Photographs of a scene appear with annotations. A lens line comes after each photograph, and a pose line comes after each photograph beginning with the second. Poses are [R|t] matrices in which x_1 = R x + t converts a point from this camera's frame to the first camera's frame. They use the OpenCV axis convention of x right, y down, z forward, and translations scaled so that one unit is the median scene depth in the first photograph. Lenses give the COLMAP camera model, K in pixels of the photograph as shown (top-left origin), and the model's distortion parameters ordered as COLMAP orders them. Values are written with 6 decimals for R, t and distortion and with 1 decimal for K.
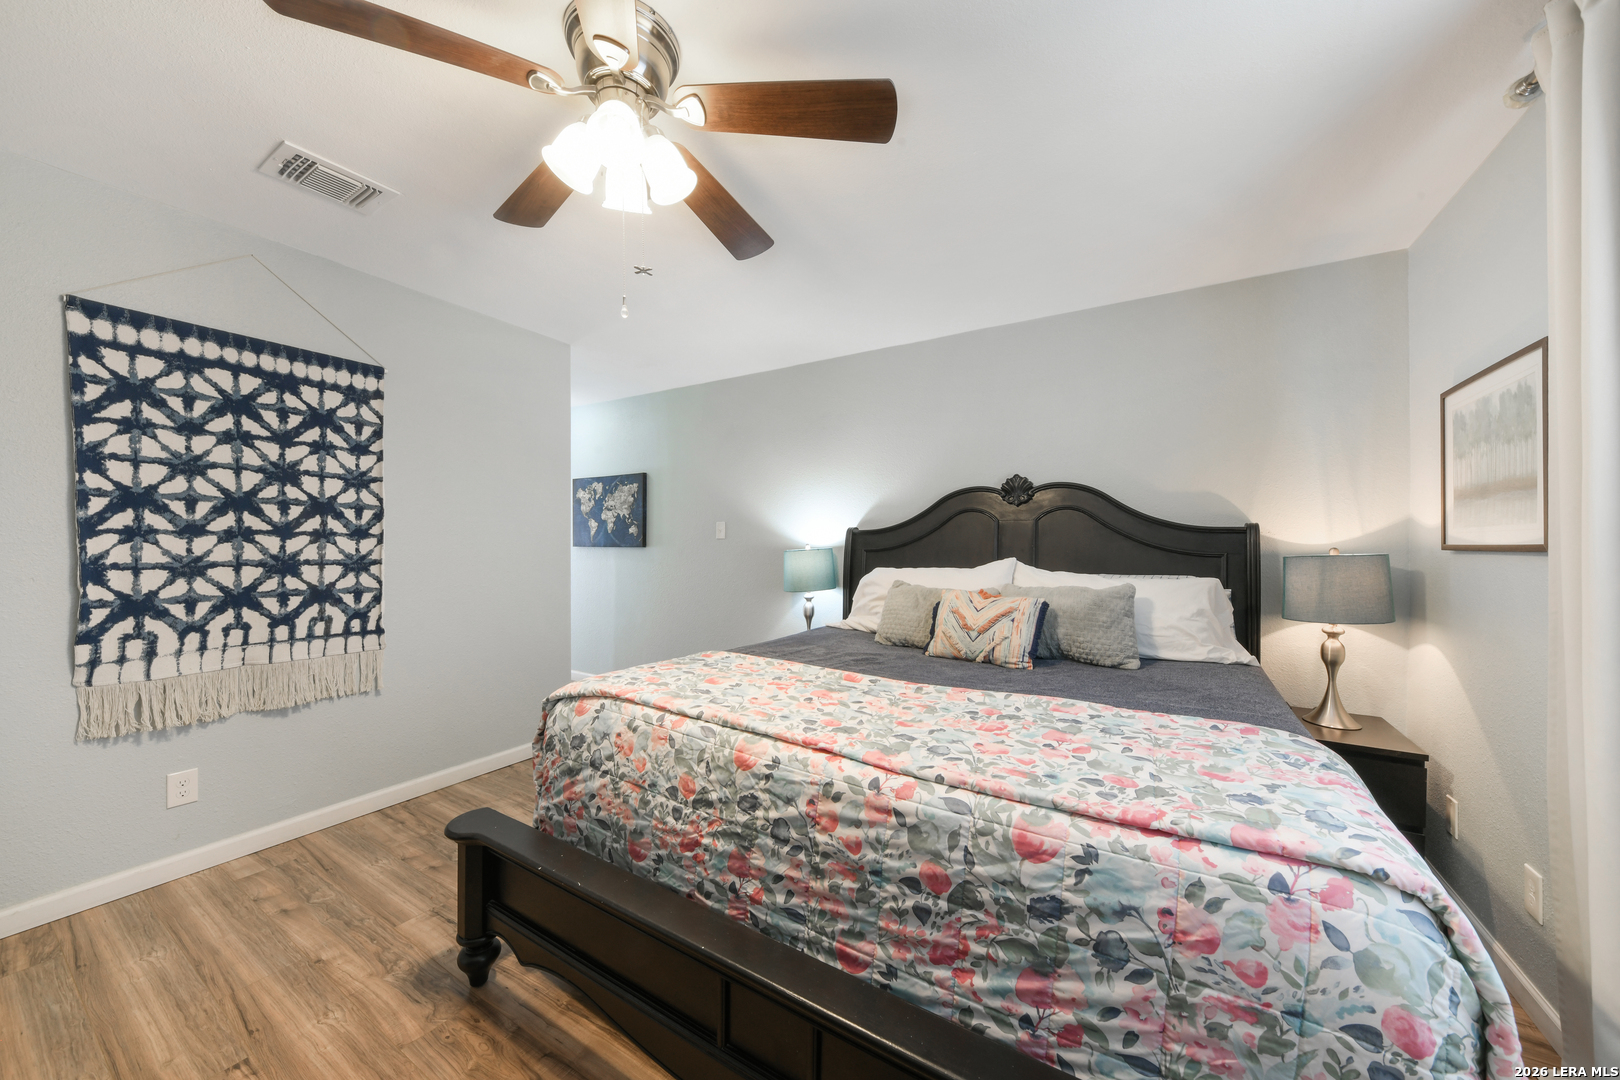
lens RADIAL K [[565.2, 0, 809.5], [0, 565.2, 539.5], [0, 0, 1]] dist [0.006077, -0.002846]
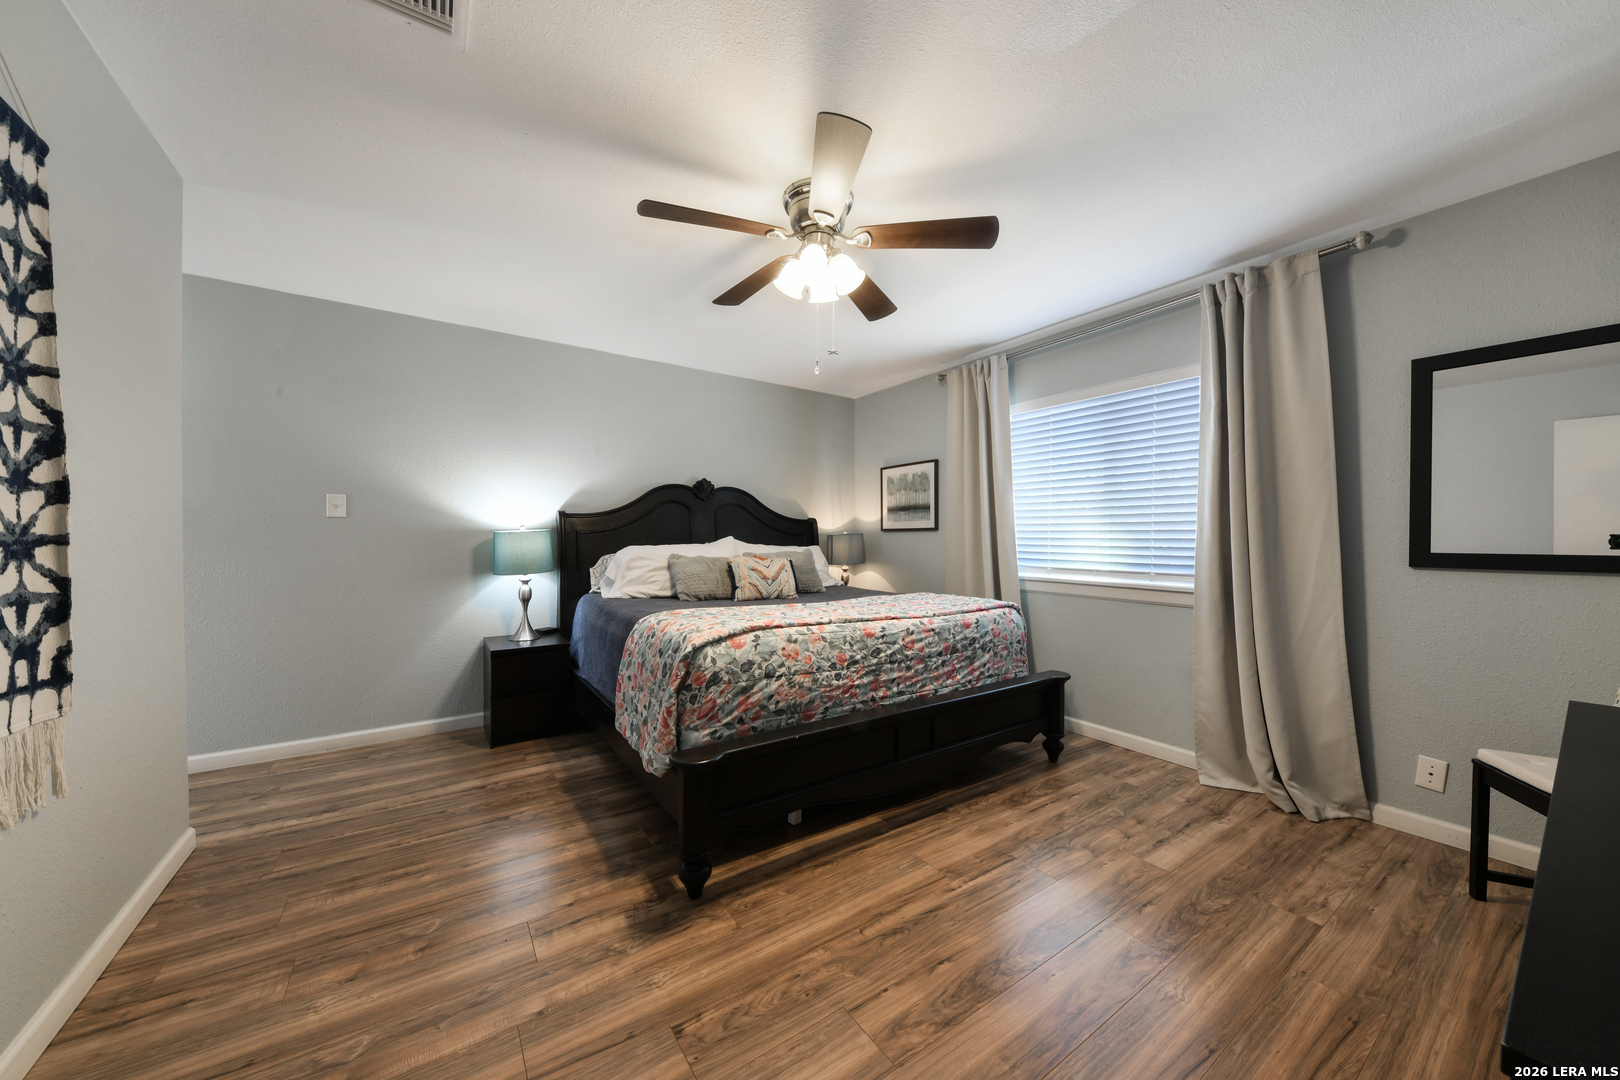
lens RADIAL K [[565.2, 0, 833.4], [0, 565.2, 530.1], [0, 0, 1]] dist [0.006077, -0.002846]
pose [[0.383101, 0.012144, 0.923627, -1.915422], [-0.008049, 0.999919, -0.009808, 0.060647], [-0.923671, -0.003677, 0.383168, 0.375762]]
